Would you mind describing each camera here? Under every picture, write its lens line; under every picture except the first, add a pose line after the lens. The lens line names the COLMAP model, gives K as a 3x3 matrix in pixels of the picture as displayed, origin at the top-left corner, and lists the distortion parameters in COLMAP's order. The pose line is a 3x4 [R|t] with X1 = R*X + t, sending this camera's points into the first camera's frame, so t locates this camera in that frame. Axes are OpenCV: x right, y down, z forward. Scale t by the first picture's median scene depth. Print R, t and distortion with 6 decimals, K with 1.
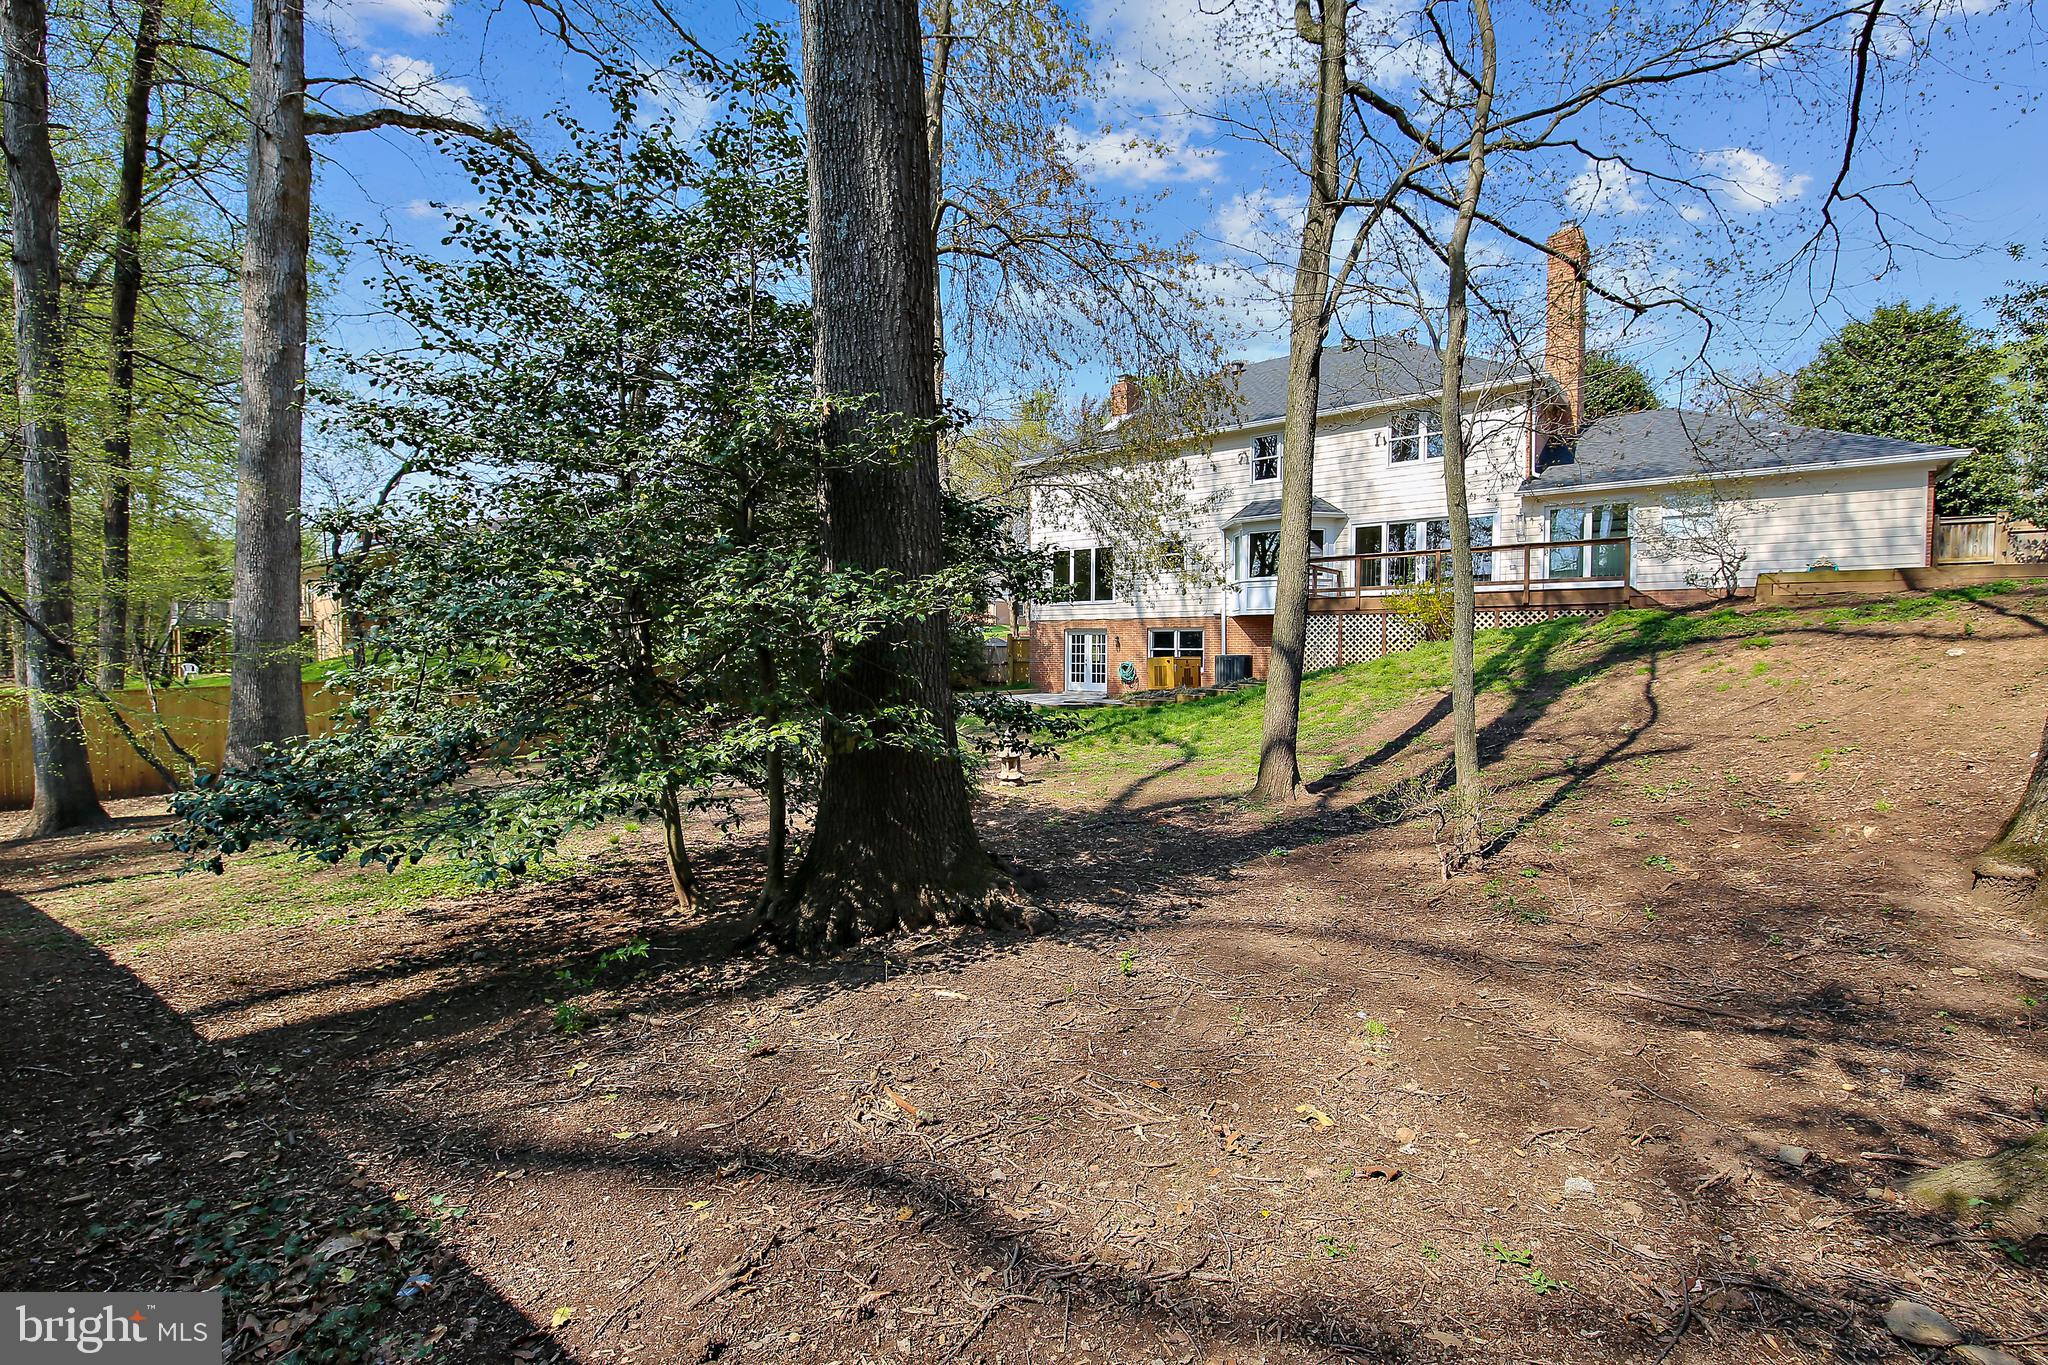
lens RADIAL K [[889.1, 0, 1020.4], [0, 889.1, 673.4], [0, 0, 1]] dist [-0.000235, -0.000543]
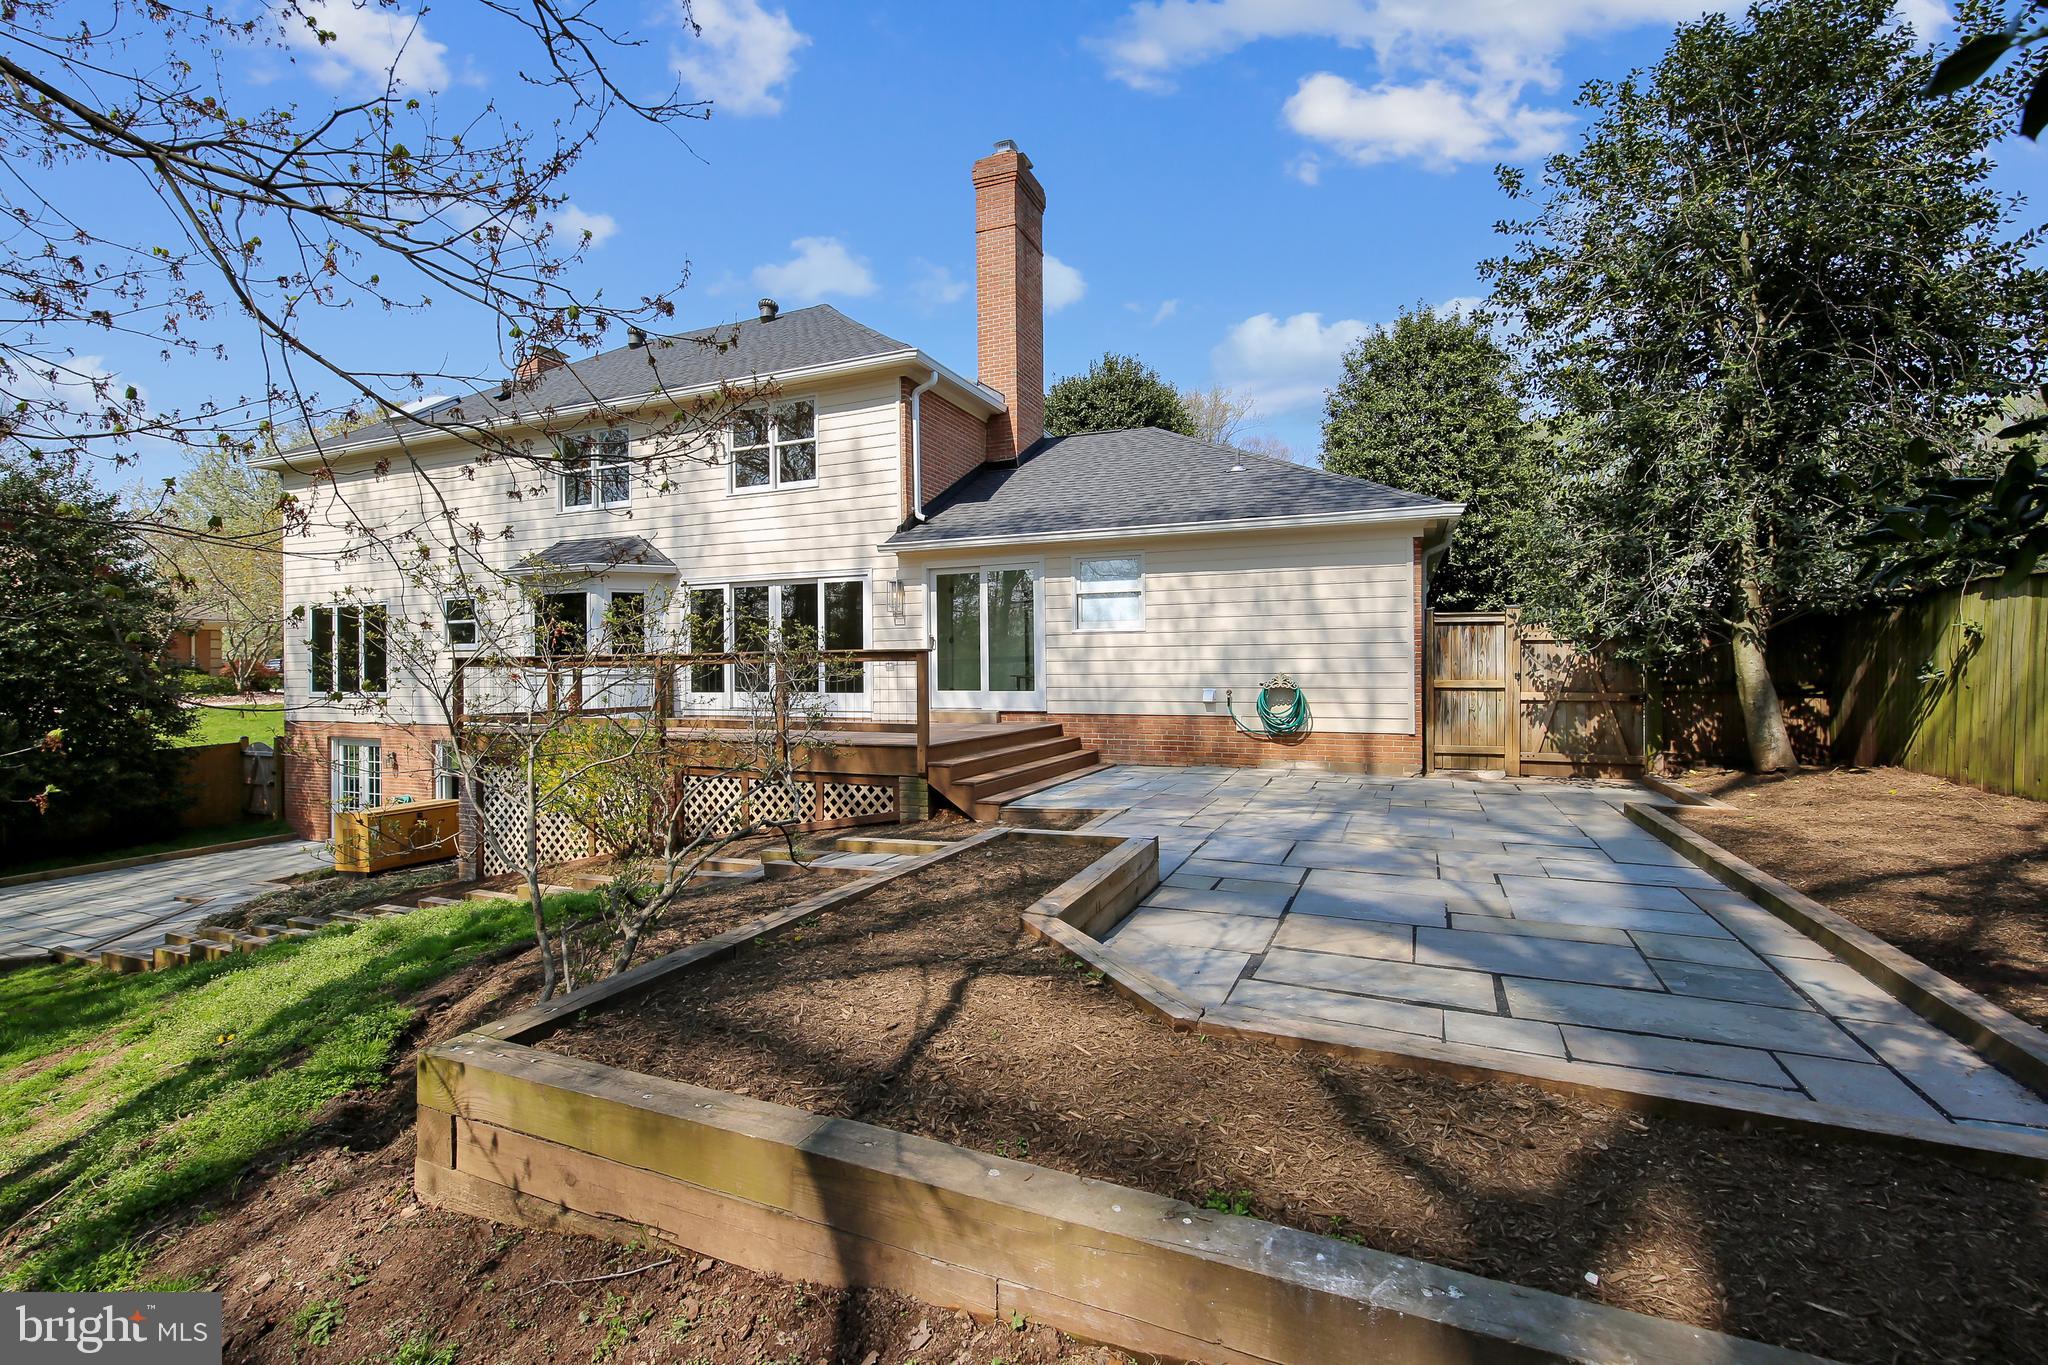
lens RADIAL K [[876.8, 0, 1029.1], [0, 876.8, 658.3], [0, 0, 1]] dist [-0.000570, -0.000043]
pose [[0.961444, -0.009135, 0.274850, 0.454031], [0.018411, 0.999344, -0.031186, -0.098658], [-0.274385, 0.035044, 0.960981, 0.375818]]
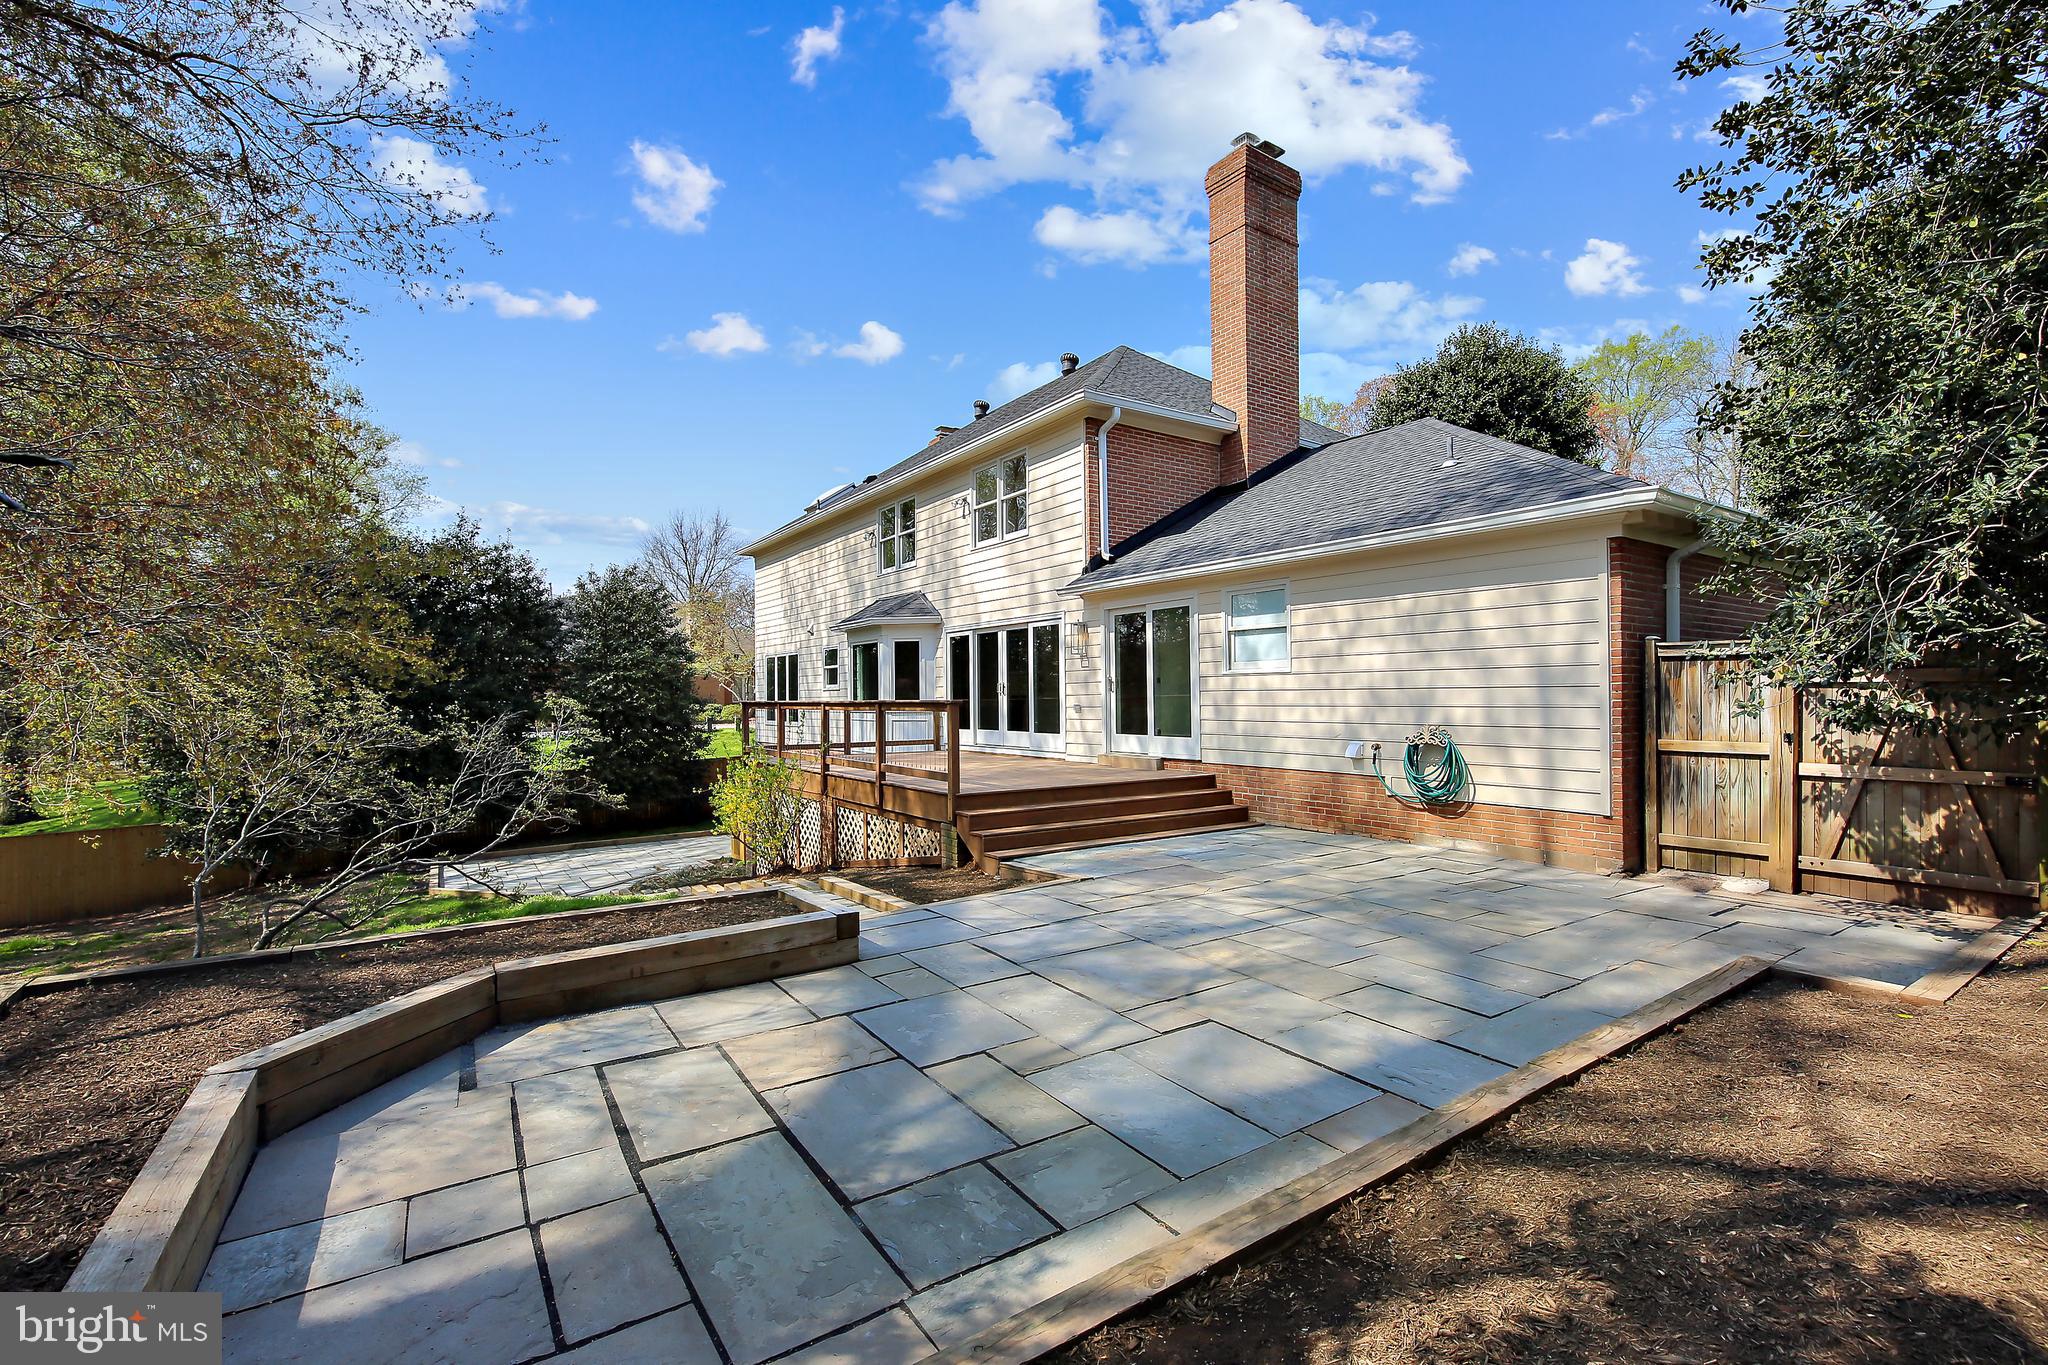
lens RADIAL K [[886.7, 0, 1036.1], [0, 886.7, 682.0], [0, 0, 1]] dist [0.001556, 0.000174]
pose [[0.959027, -0.018290, -0.282723, 0.659545], [0.007919, 0.999255, -0.037783, -0.108238], [0.283203, 0.033996, 0.958457, 0.384861]]
